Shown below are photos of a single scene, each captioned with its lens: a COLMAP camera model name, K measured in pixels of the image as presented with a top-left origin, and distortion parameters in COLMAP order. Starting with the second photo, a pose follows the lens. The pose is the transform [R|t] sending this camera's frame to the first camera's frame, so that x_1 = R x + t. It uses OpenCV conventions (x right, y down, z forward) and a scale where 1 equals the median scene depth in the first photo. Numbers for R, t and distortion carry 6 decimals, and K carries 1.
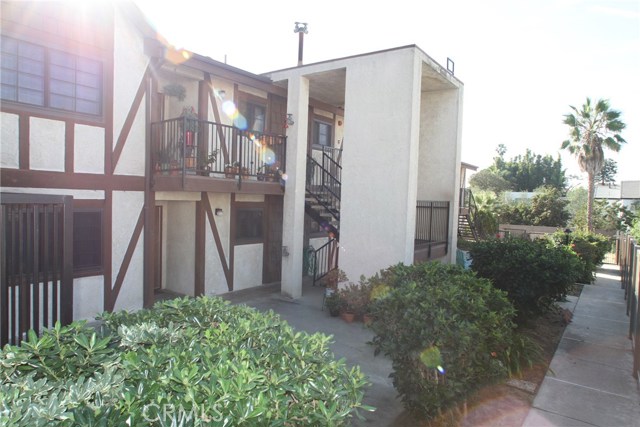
lens RADIAL K [[410.4, 0, 316.1], [0, 410.4, 215.8], [0, 0, 1]] dist [-0.056133, 0.034531]
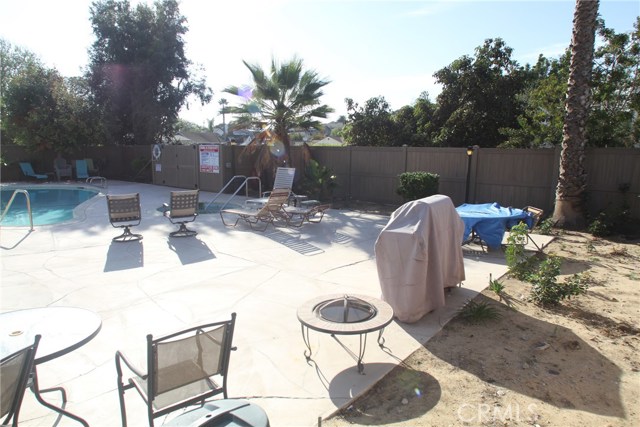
lens RADIAL K [[410.4, 0, 315.5], [0, 410.4, 212.6], [0, 0, 1]] dist [-0.056133, 0.034531]
pose [[0.997004, -0.008376, -0.076901, 1.788104], [0.017057, 0.993456, 0.112935, 0.144681], [0.075452, -0.113908, 0.990622, 2.436121]]
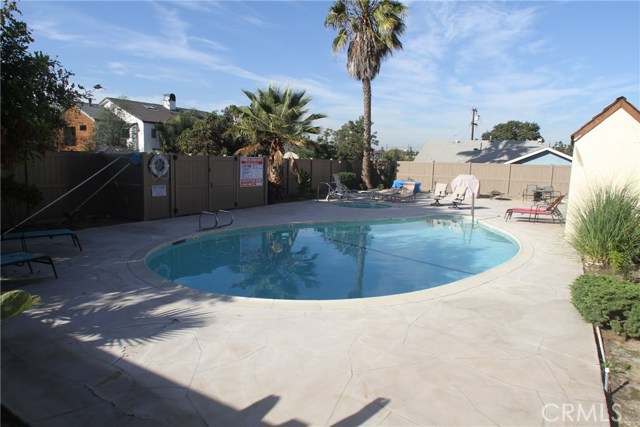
lens RADIAL K [[410.4, 0, 318.2], [0, 410.4, 214.7], [0, 0, 1]] dist [-0.056133, 0.034531]
pose [[-0.088990, -0.166629, 0.981996, -0.158559], [0.010489, 0.985696, 0.168207, 0.021822], [-0.995977, 0.025269, -0.085969, 3.836223]]
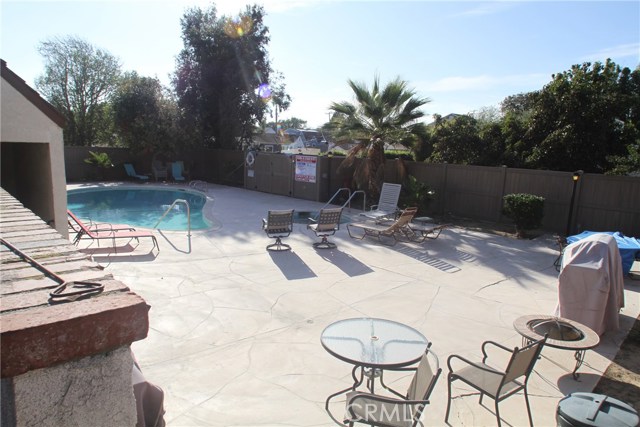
lens RADIAL K [[410.4, 0, 315.1], [0, 410.4, 215.9], [0, 0, 1]] dist [-0.056133, 0.034531]
pose [[0.984592, 0.035623, -0.171198, 1.601701], [-0.014448, 0.992255, 0.123371, 0.094795], [0.174267, -0.118997, 0.977482, 2.316795]]
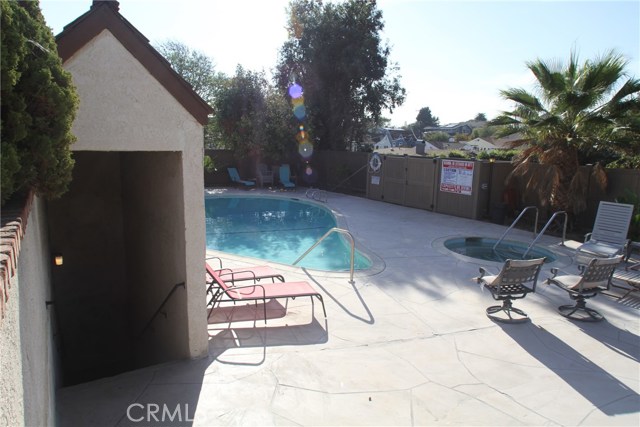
lens RADIAL K [[410.4, 0, 315.8], [0, 410.4, 215.4], [0, 0, 1]] dist [-0.056133, 0.034531]
pose [[0.936348, 0.056348, -0.346521, 1.313938], [-0.012518, 0.991767, 0.127445, 0.073336], [0.350849, -0.114995, 0.929344, 2.579087]]
